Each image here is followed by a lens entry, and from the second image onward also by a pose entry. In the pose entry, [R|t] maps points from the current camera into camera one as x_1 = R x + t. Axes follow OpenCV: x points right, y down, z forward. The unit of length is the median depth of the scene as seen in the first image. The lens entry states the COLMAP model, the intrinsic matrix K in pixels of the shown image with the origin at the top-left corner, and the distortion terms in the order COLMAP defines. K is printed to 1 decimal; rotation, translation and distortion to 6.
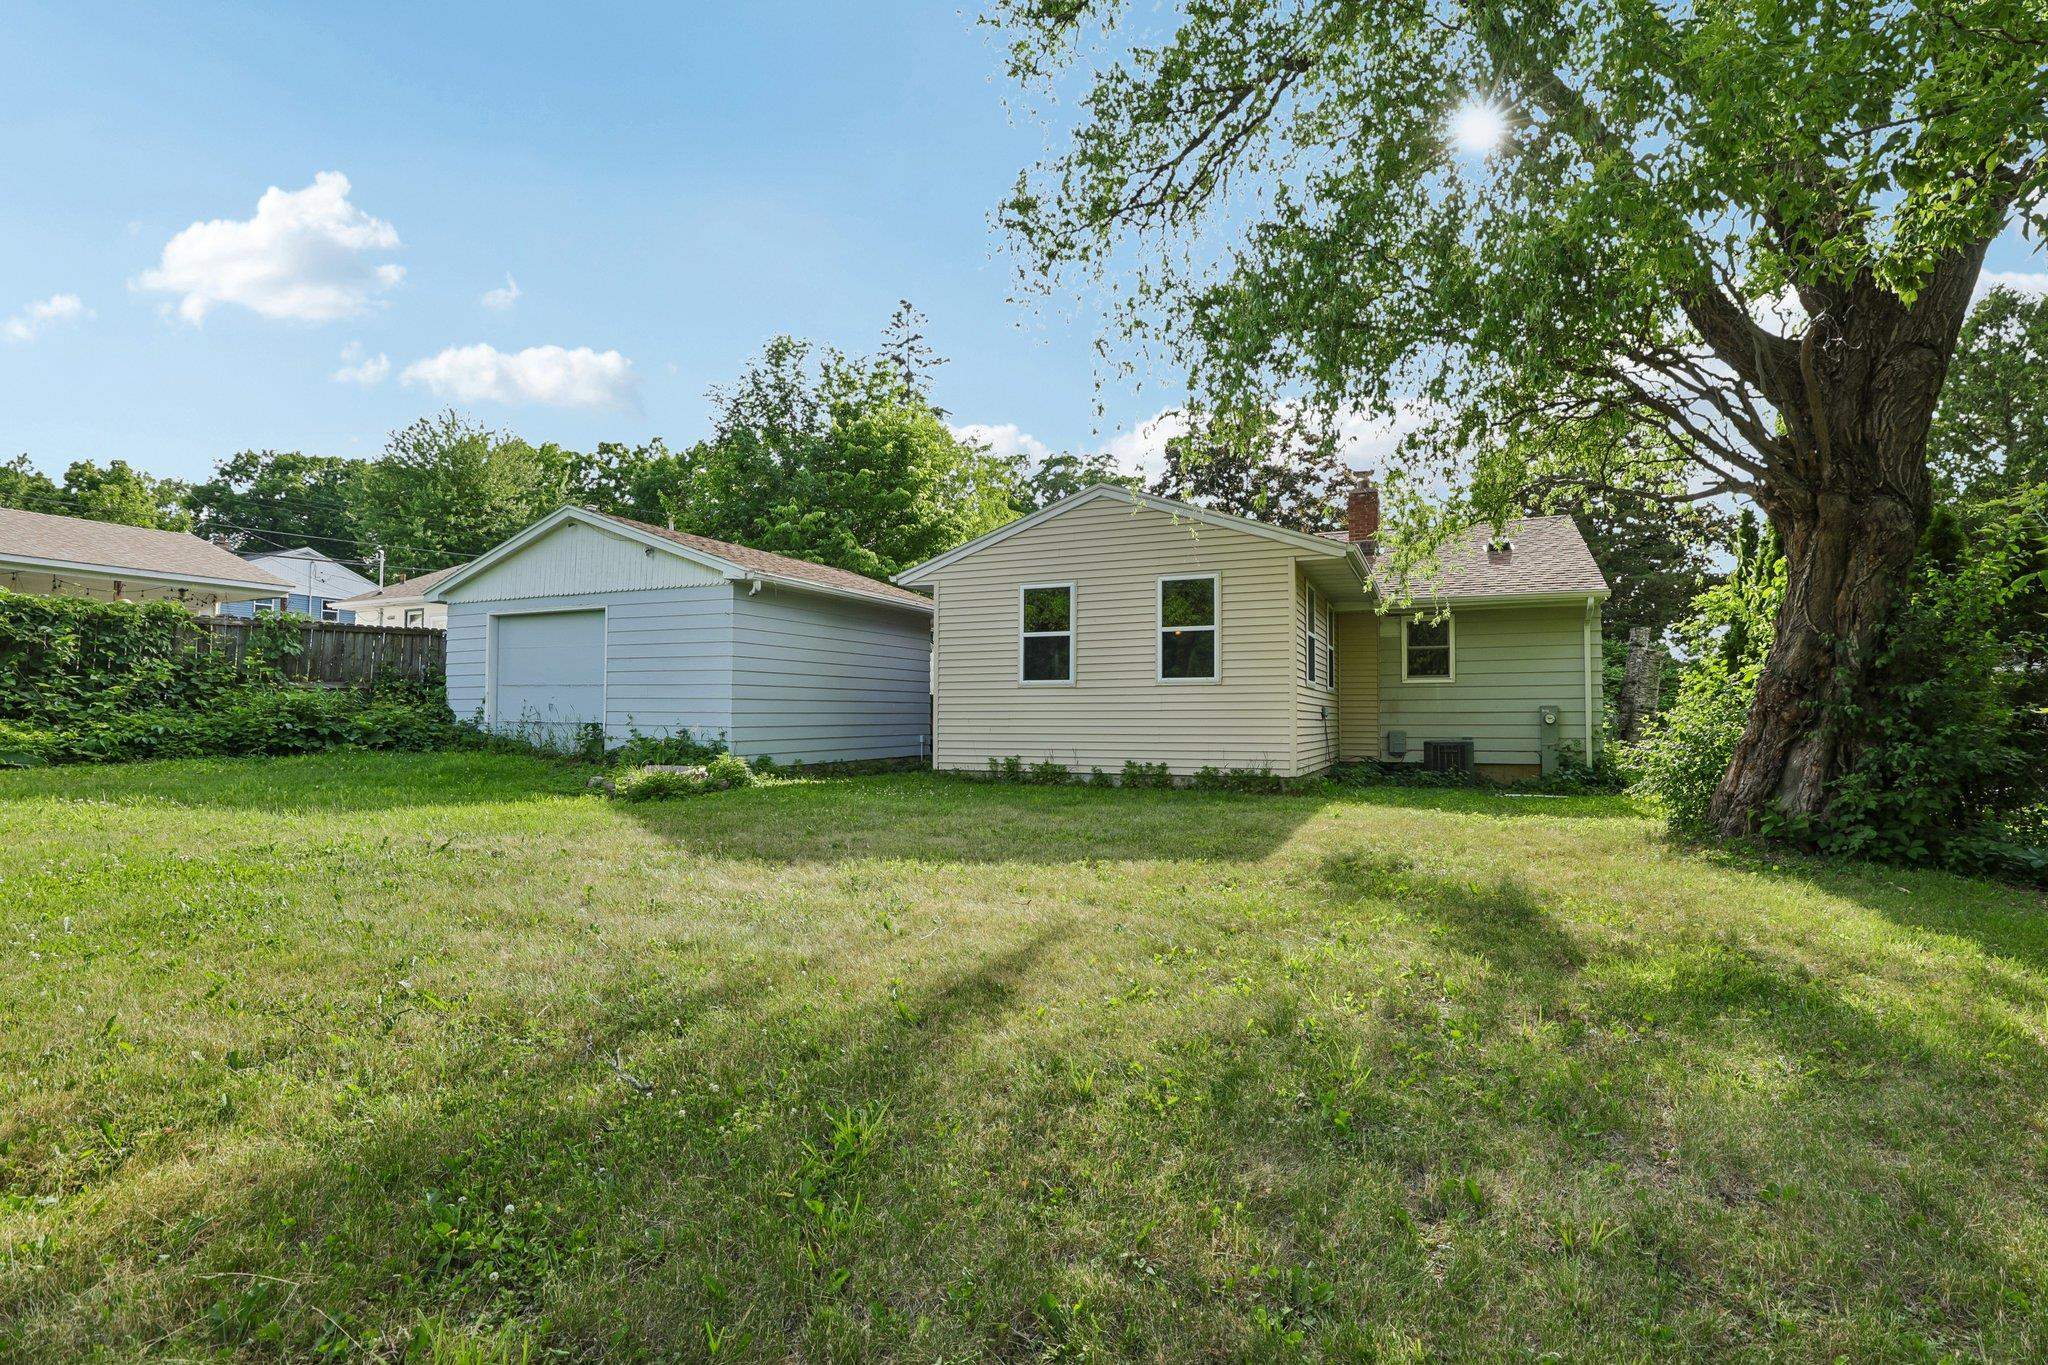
lens RADIAL K [[967.3, 0, 1024.0], [0, 967.3, 682.5], [0, 0, 1]] dist [-0.030693, -0.000153]
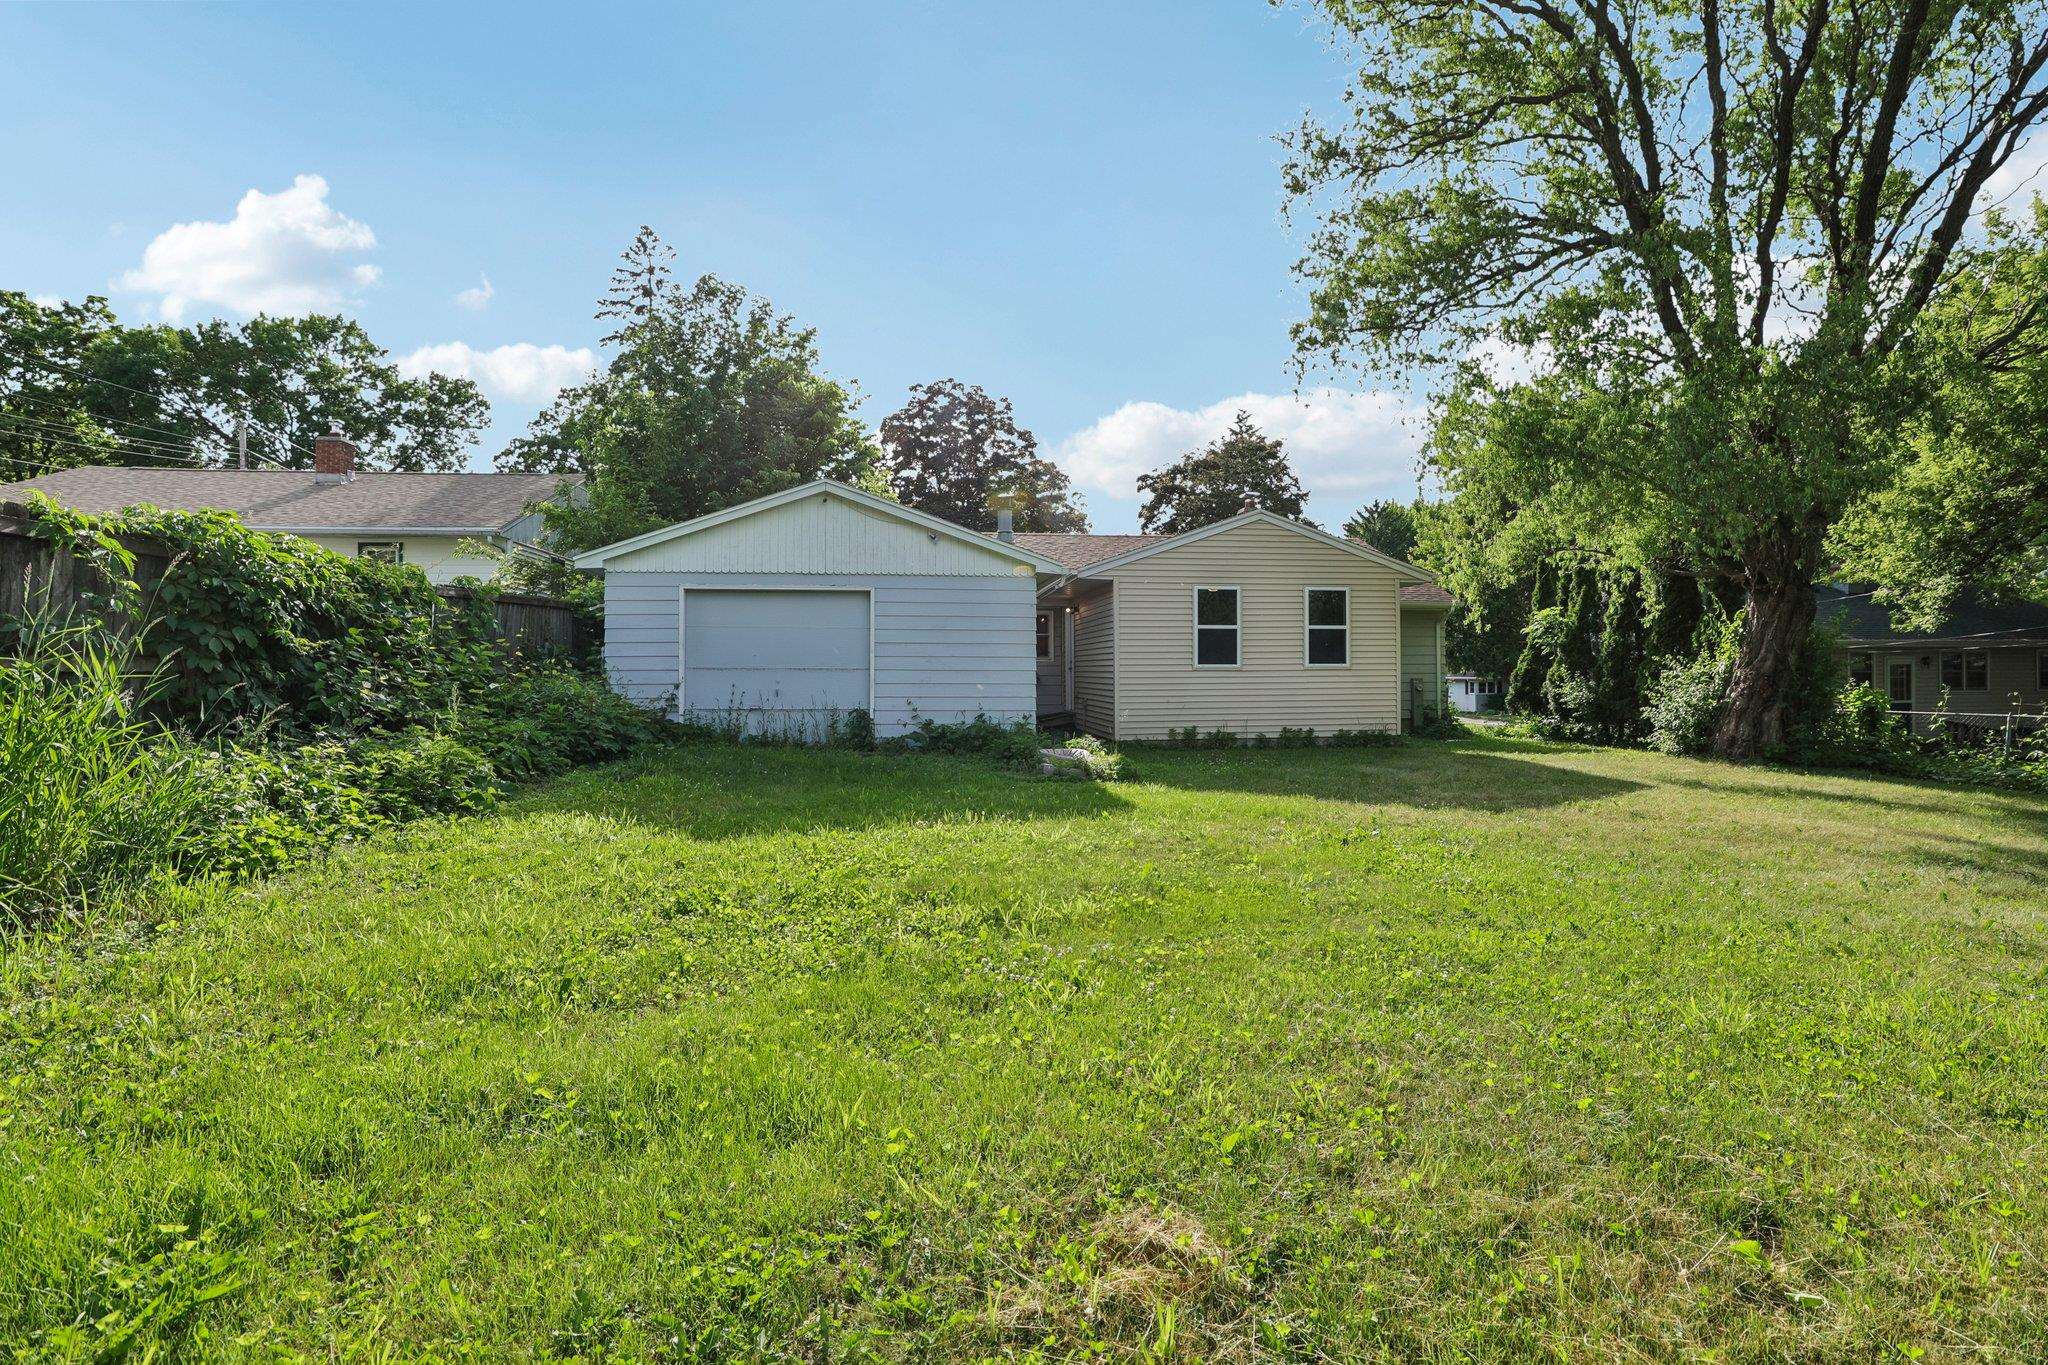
lens RADIAL K [[953.9, 0, 1037.5], [0, 953.9, 659.0], [0, 0, 1]] dist [-0.042178, 0.012886]
pose [[0.843756, 0.001223, 0.536726, -0.823242], [-0.015364, 0.999643, 0.021875, -0.032625], [-0.536507, -0.026704, 0.843473, 0.096378]]
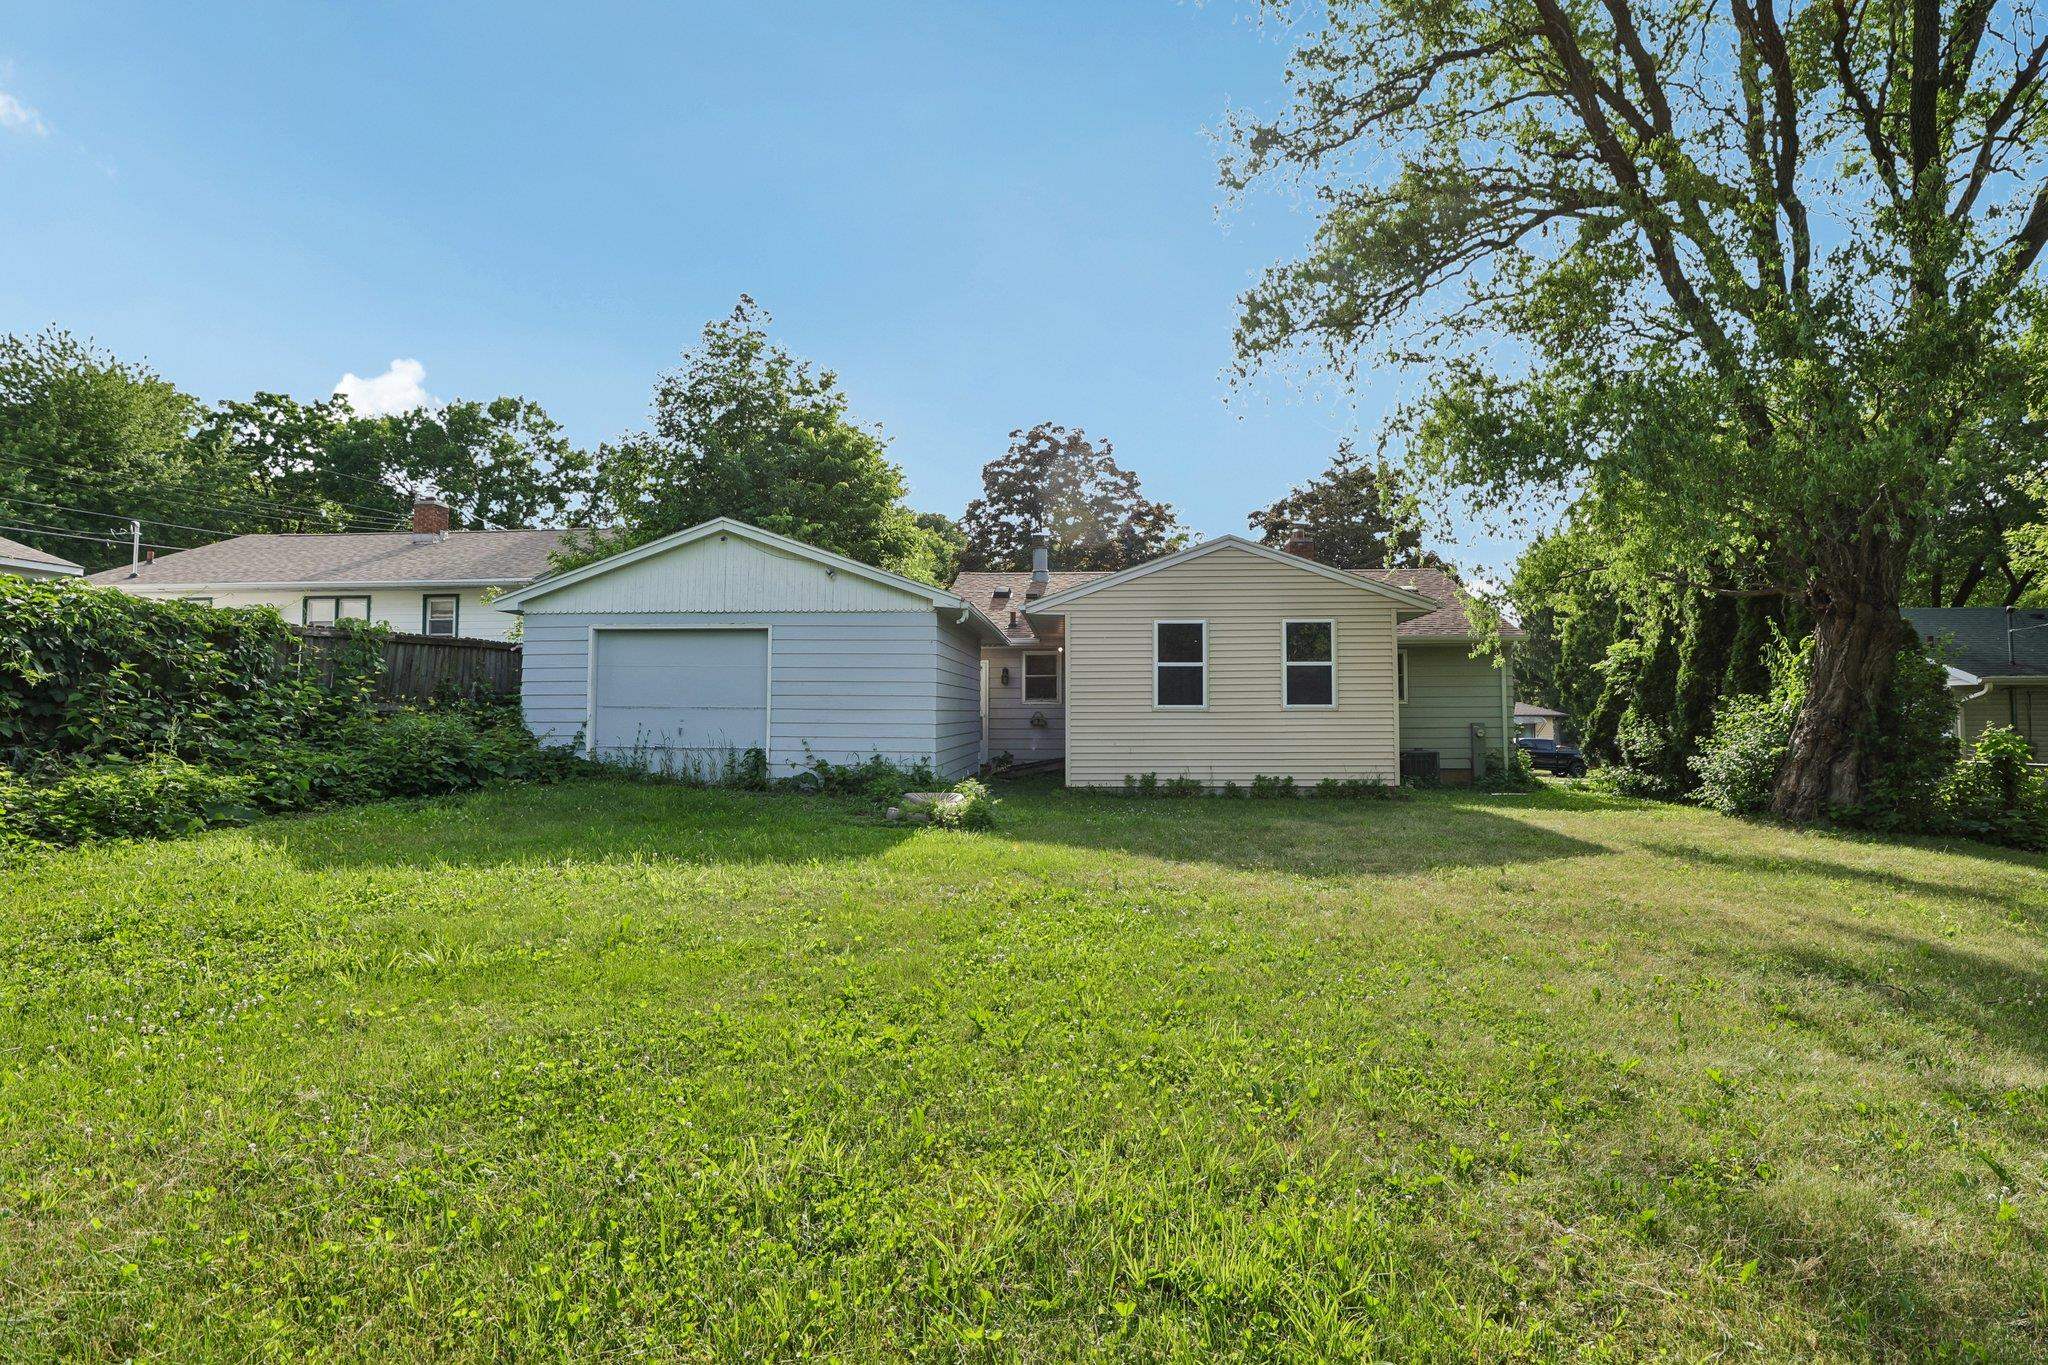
lens RADIAL K [[956.4, 0, 1039.0], [0, 956.4, 669.6], [0, 0, 1]] dist [-0.027700, 0.000947]
pose [[0.932736, 0.015712, 0.360218, -0.534945], [-0.011096, 0.999828, -0.014878, -0.025679], [-0.360390, 0.009881, 0.932749, 0.014141]]
